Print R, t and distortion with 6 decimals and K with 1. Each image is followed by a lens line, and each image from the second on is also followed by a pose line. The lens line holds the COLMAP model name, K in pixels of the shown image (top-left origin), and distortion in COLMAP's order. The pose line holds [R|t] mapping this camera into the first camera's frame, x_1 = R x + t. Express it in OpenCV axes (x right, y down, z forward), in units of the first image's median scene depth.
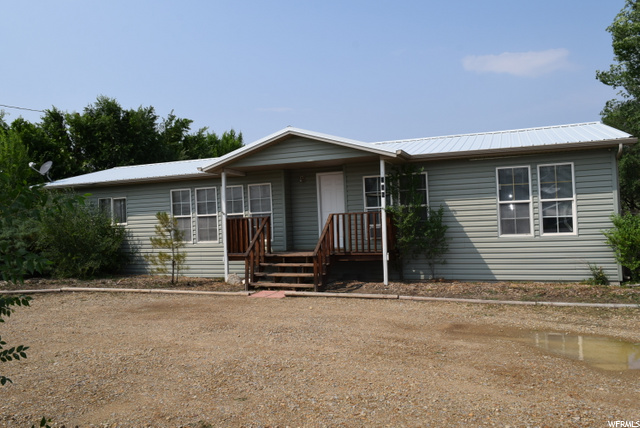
lens RADIAL K [[495.7, 0, 320.0], [0, 495.7, 214.0], [0, 0, 1]] dist [-0.009875, -0.003843]
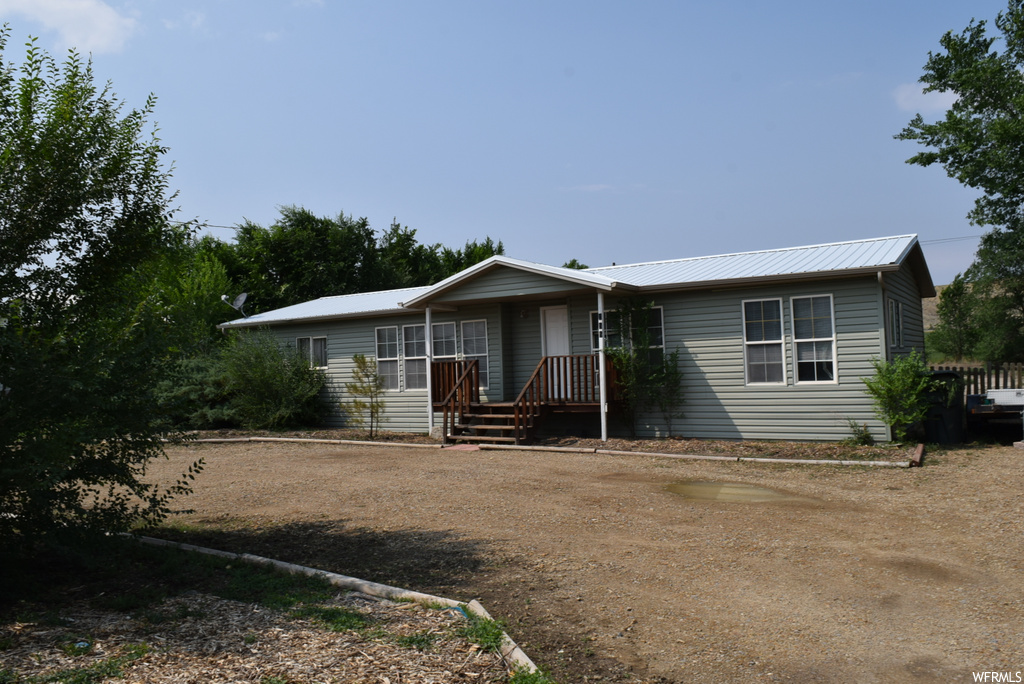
lens RADIAL K [[793.0, 0, 512.0], [0, 793.0, 342.0], [0, 0, 1]] dist [-0.009875, -0.003843]
pose [[0.981779, -0.001046, -0.190025, 0.221292], [-0.002208, 0.999855, -0.016910, -0.002350], [0.190015, 0.017021, 0.981634, -0.333306]]
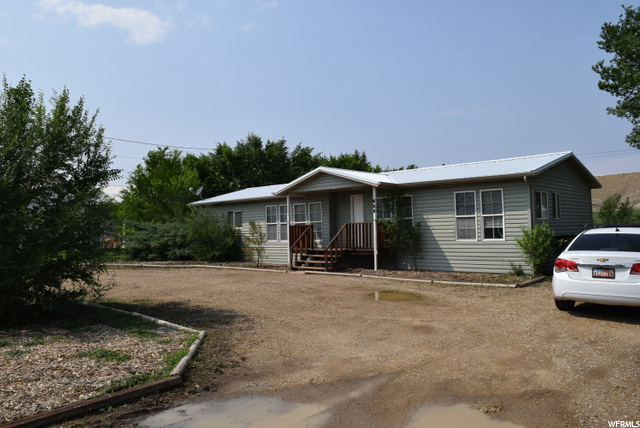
lens RADIAL K [[500.9, 0, 317.3], [0, 500.9, 213.7], [0, 0, 1]] dist [0.002582, -0.000542]
pose [[0.935915, 0.004066, -0.352202, 0.472141], [-0.008399, 0.999907, -0.010775, -0.012299], [0.352125, 0.013043, 0.935862, -0.458683]]
